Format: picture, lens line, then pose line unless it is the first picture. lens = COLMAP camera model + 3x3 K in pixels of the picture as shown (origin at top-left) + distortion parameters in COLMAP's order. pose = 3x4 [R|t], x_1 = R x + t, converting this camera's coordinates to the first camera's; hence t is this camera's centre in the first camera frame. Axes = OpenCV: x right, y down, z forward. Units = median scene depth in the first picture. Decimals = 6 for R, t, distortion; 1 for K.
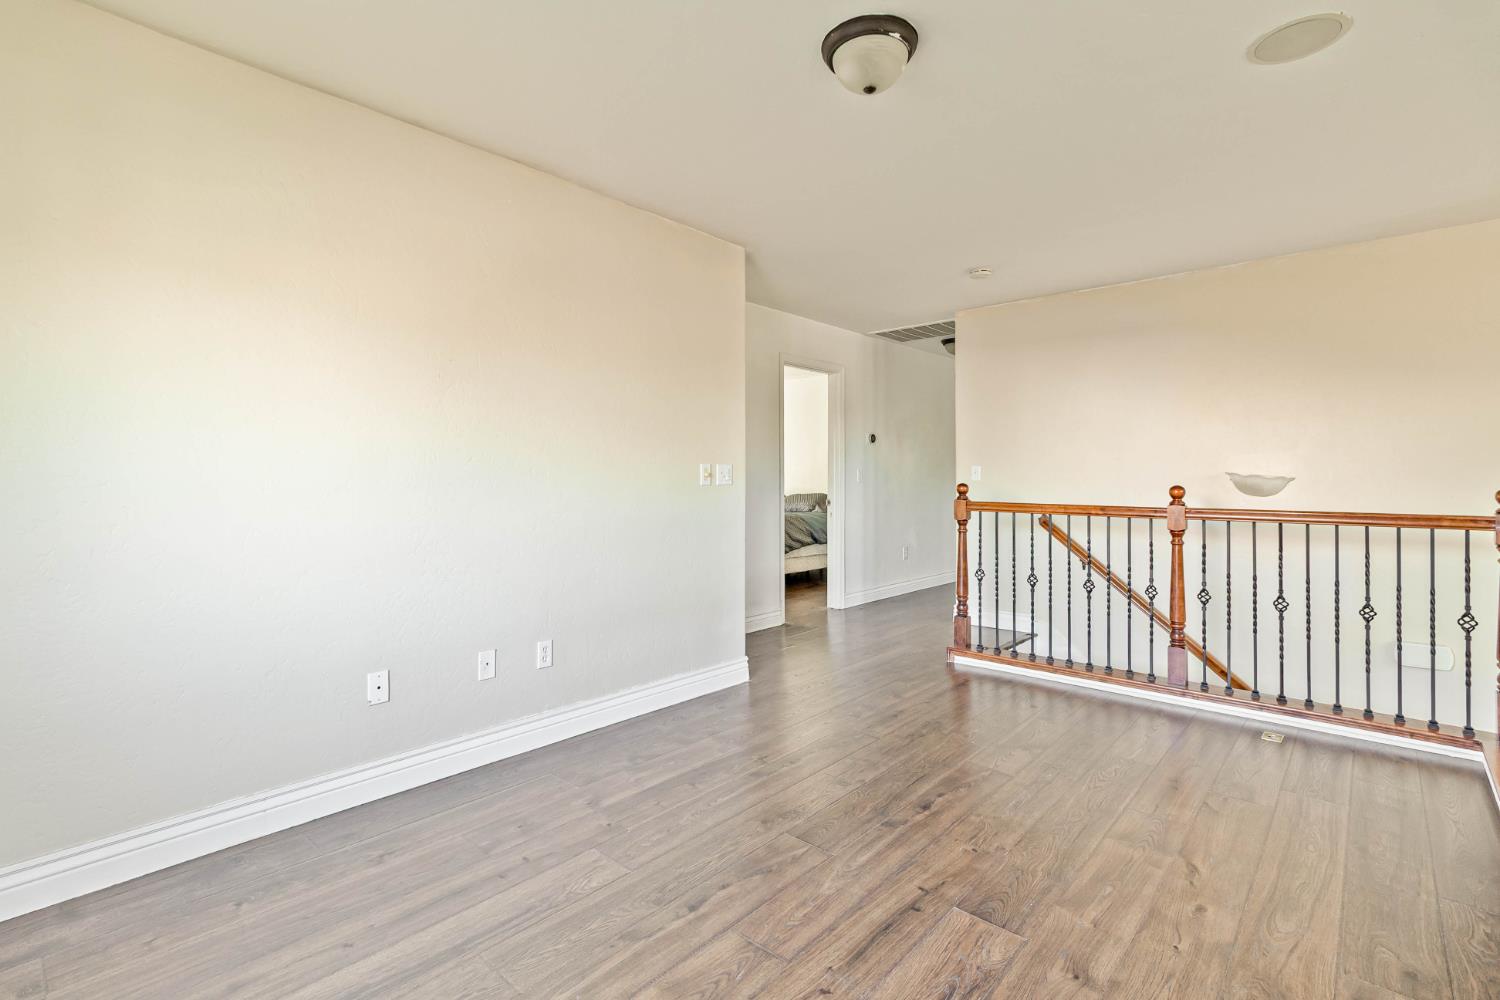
lens RADIAL K [[695.9, 0, 736.5], [0, 695.9, 474.1], [0, 0, 1]] dist [-0.001450, 0.000785]
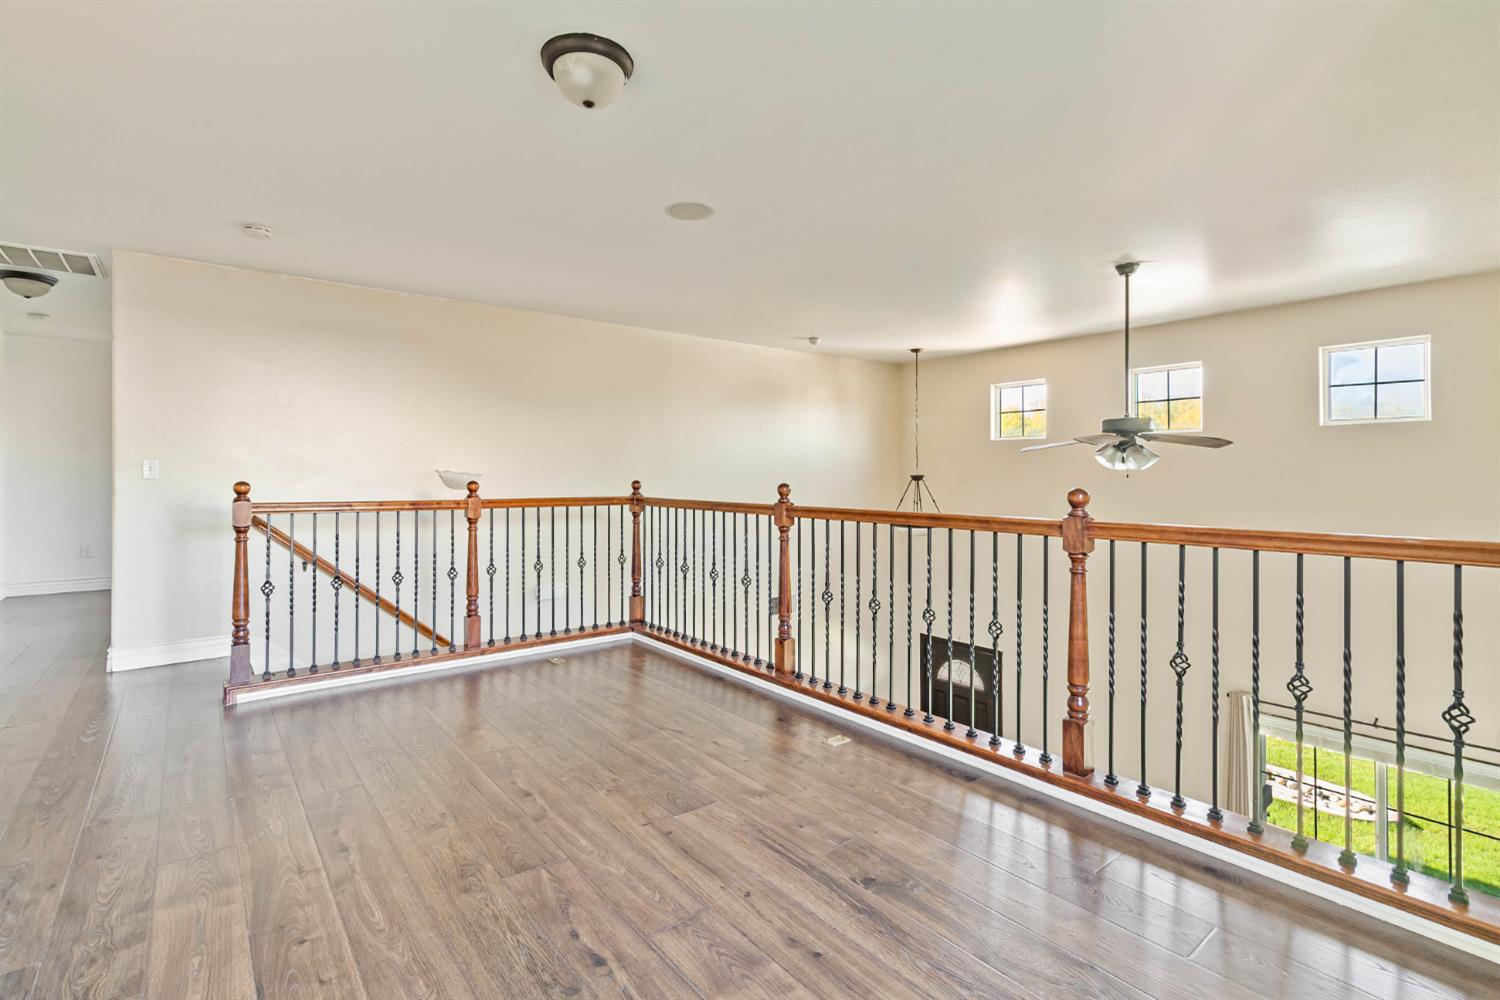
lens RADIAL K [[695.9, 0, 736.5], [0, 695.9, 474.1], [0, 0, 1]] dist [-0.001450, 0.000785]
pose [[0.161871, -0.002377, 0.986809, -0.458743], [-0.007236, 0.999967, 0.003596, -0.002901], [-0.986785, -0.007723, 0.161849, 0.346019]]
